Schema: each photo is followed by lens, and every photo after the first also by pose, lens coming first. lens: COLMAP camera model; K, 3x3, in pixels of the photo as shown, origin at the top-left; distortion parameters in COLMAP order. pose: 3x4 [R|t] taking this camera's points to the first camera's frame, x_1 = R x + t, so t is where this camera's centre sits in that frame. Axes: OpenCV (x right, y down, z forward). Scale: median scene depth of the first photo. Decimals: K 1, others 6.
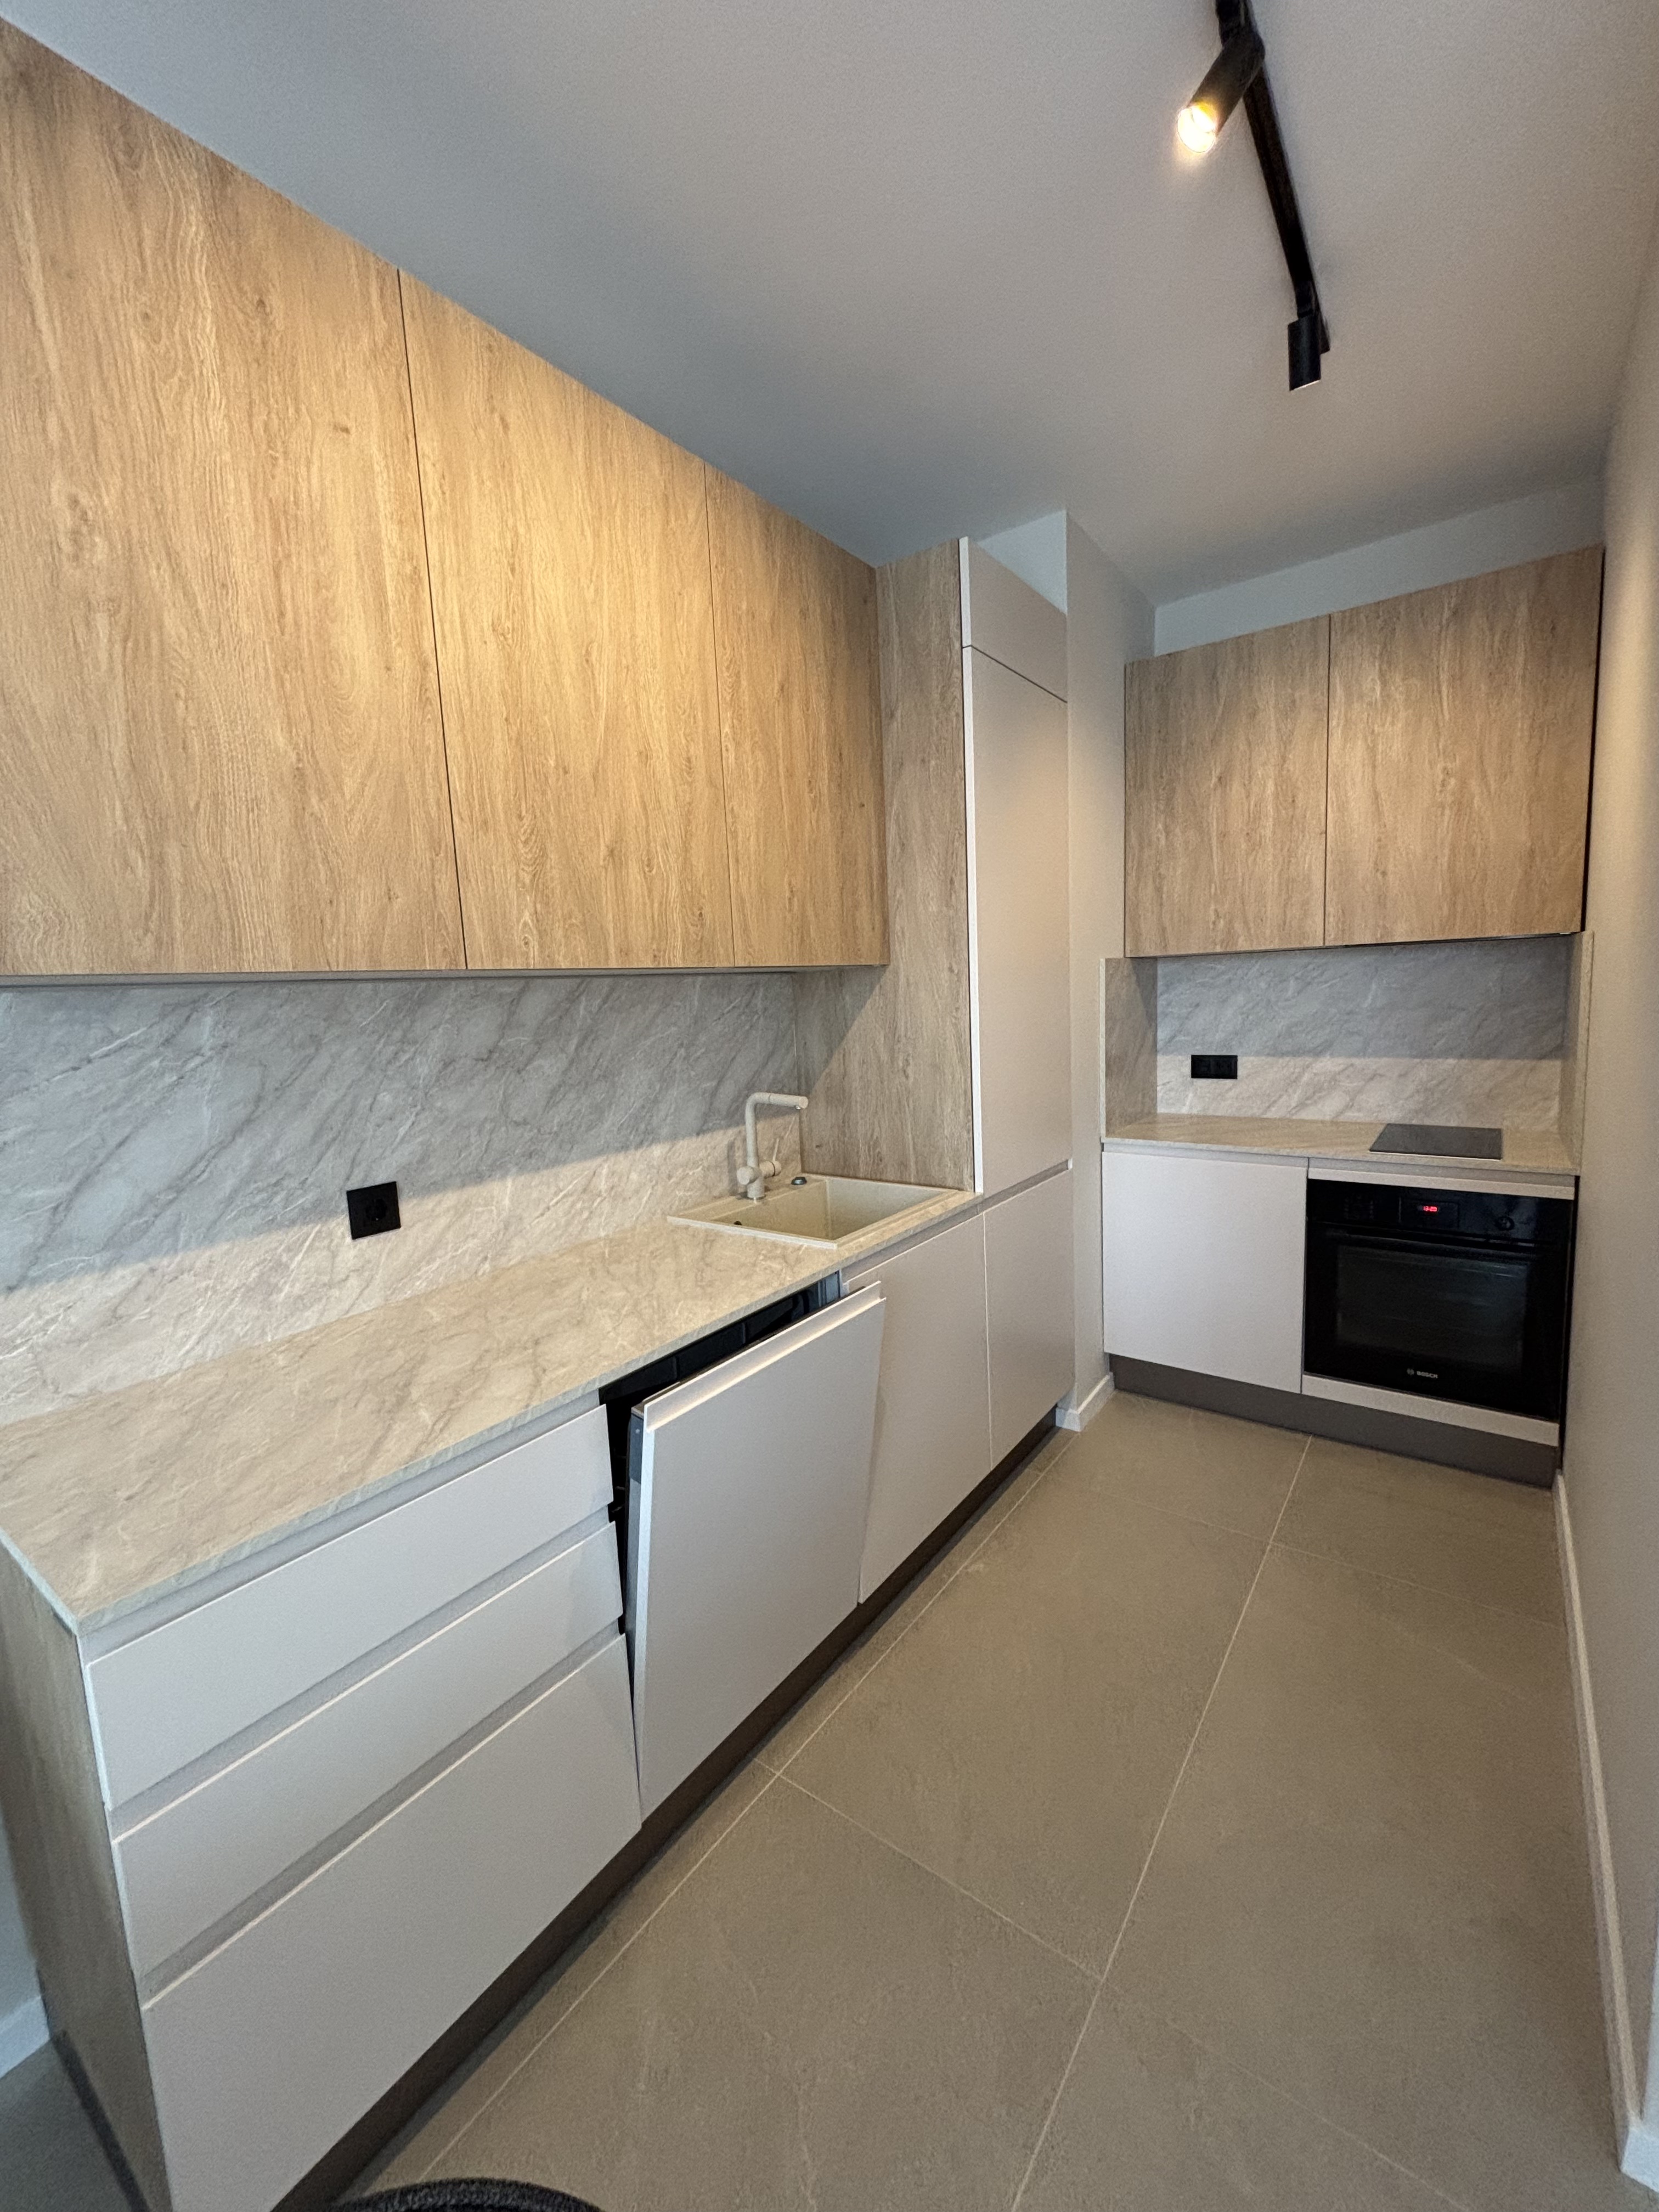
lens RADIAL K [[895.1, 0, 836.4], [0, 895.1, 1098.1], [0, 0, 1]] dist [-0.002137, 0.000092]
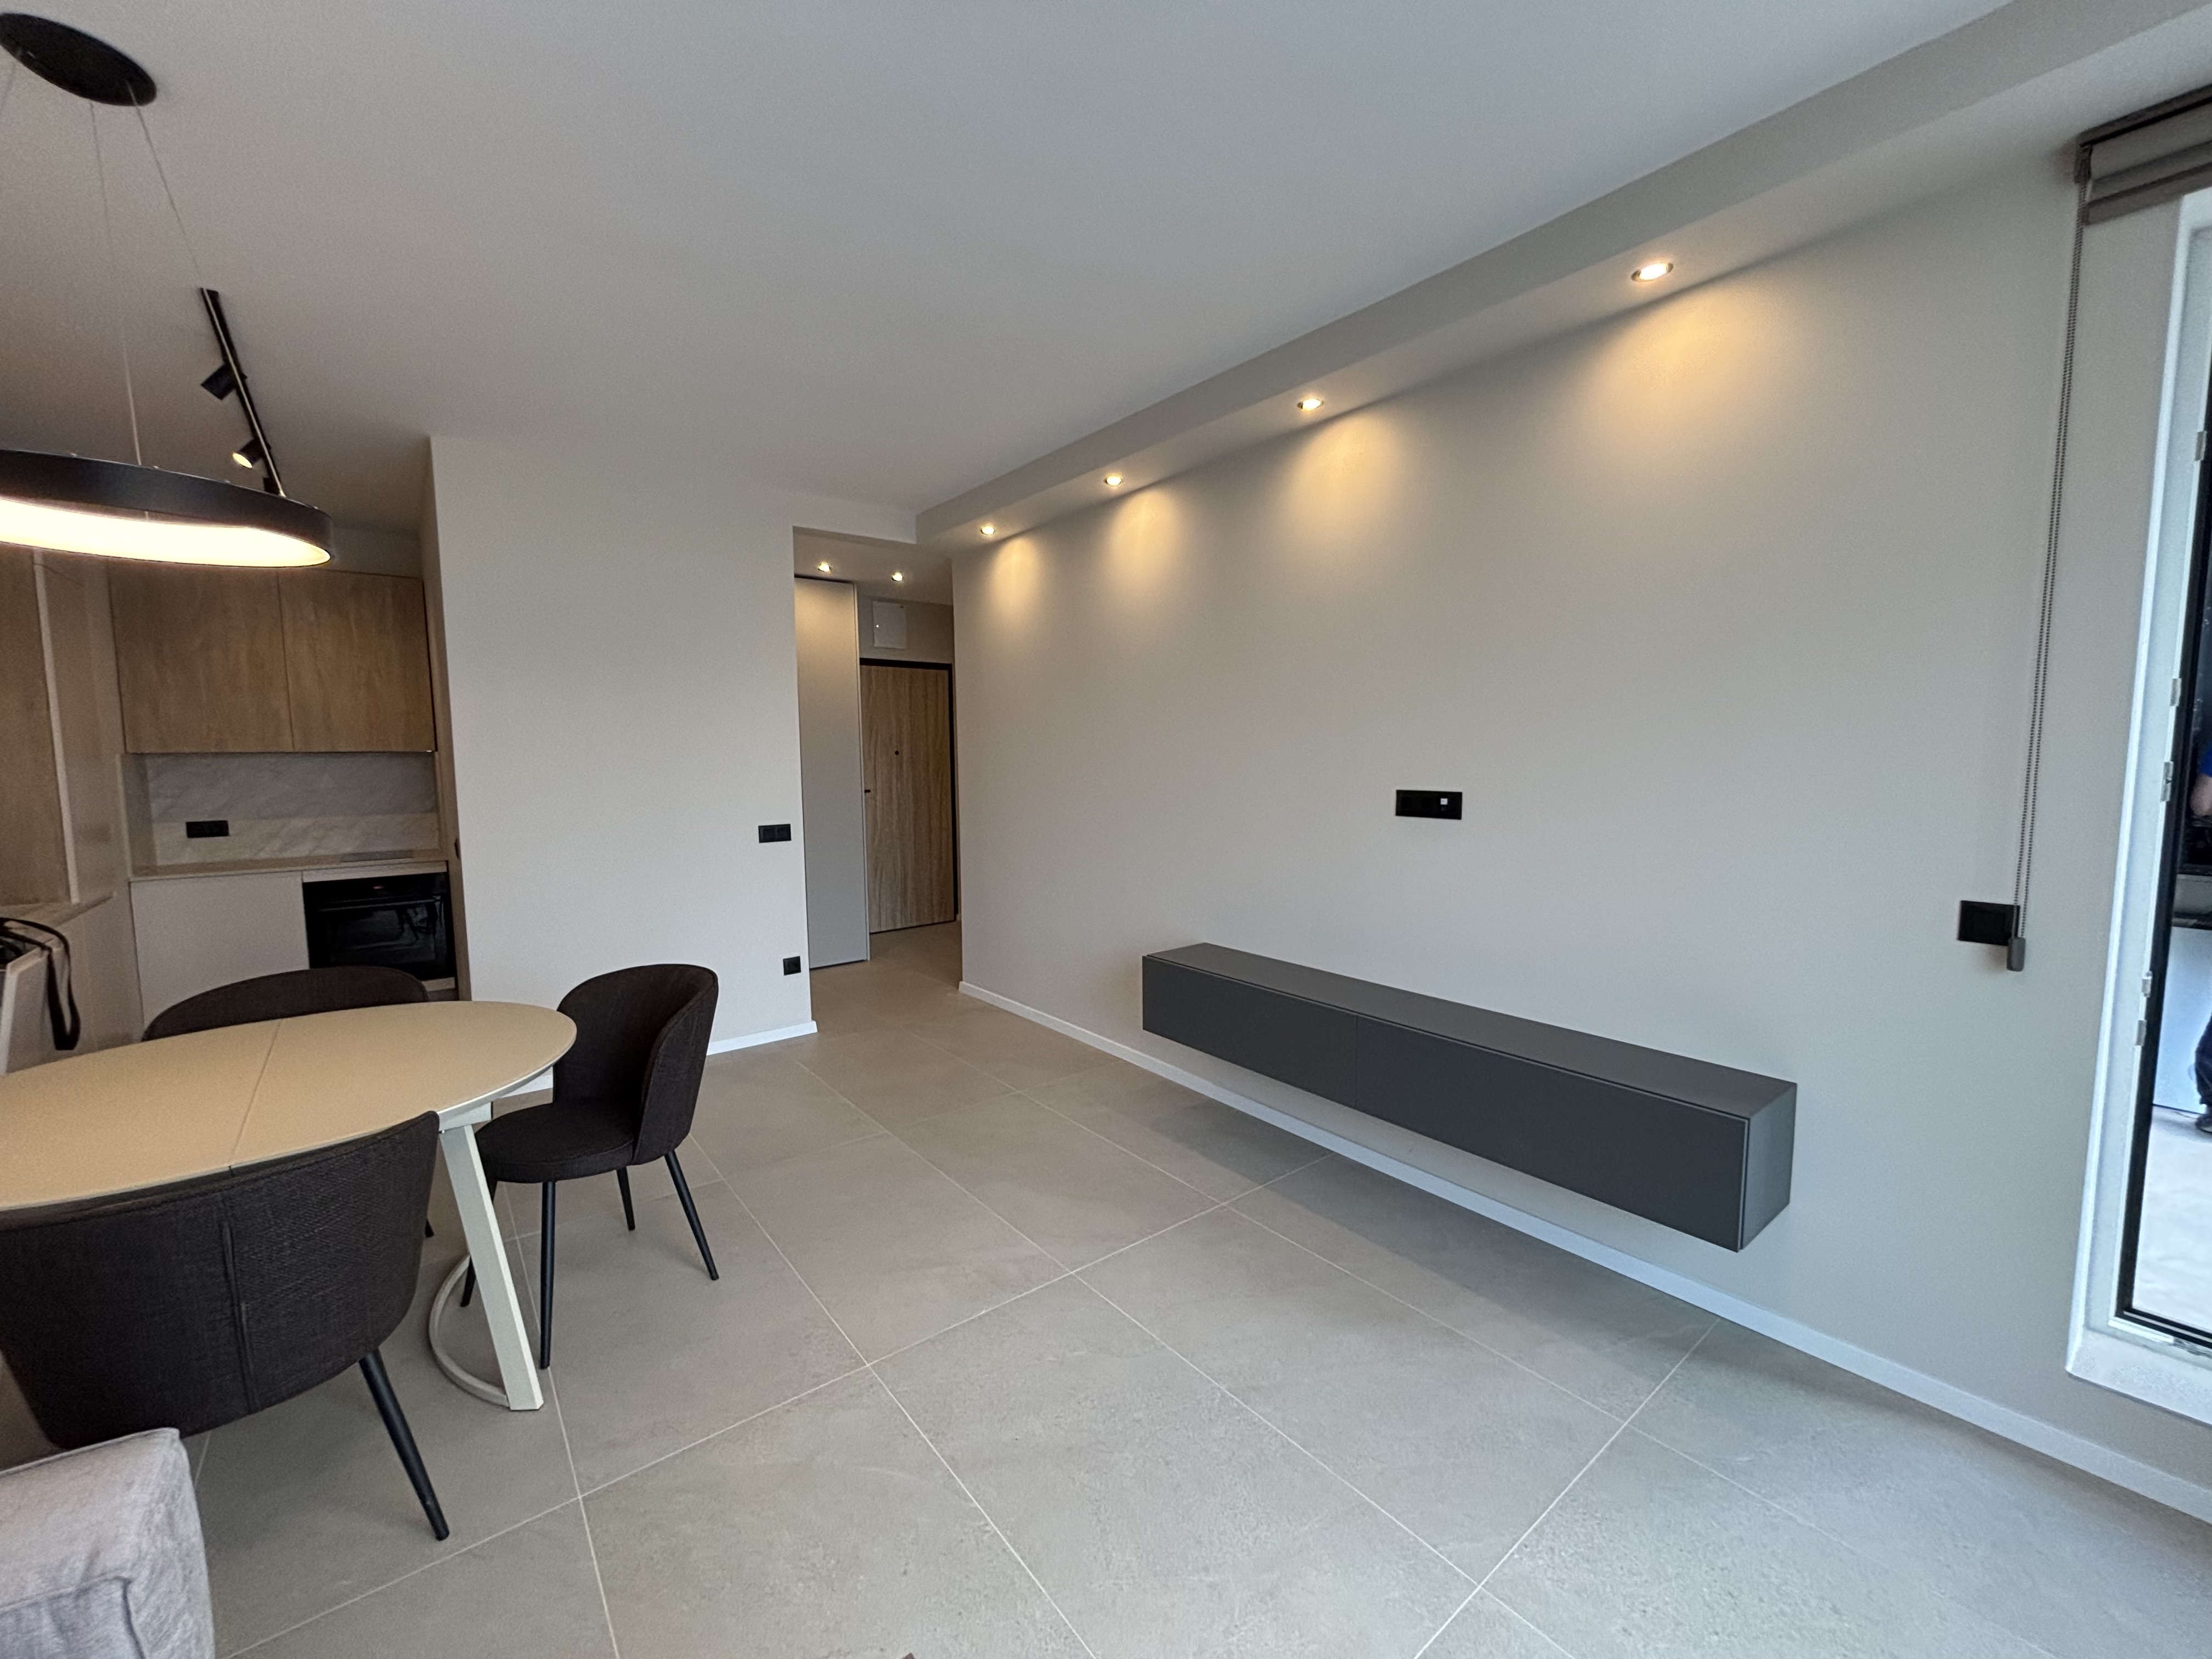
lens RADIAL K [[894.3, 0, 1106.0], [0, 894.3, 829.5], [0, 0, 1]] dist [0.001570, 0.000339]
pose [[0.271194, -0.046366, 0.961407, -0.661423], [0.115119, 0.993232, 0.015428, 0.125597], [-0.955616, 0.106493, 0.274696, -0.908049]]
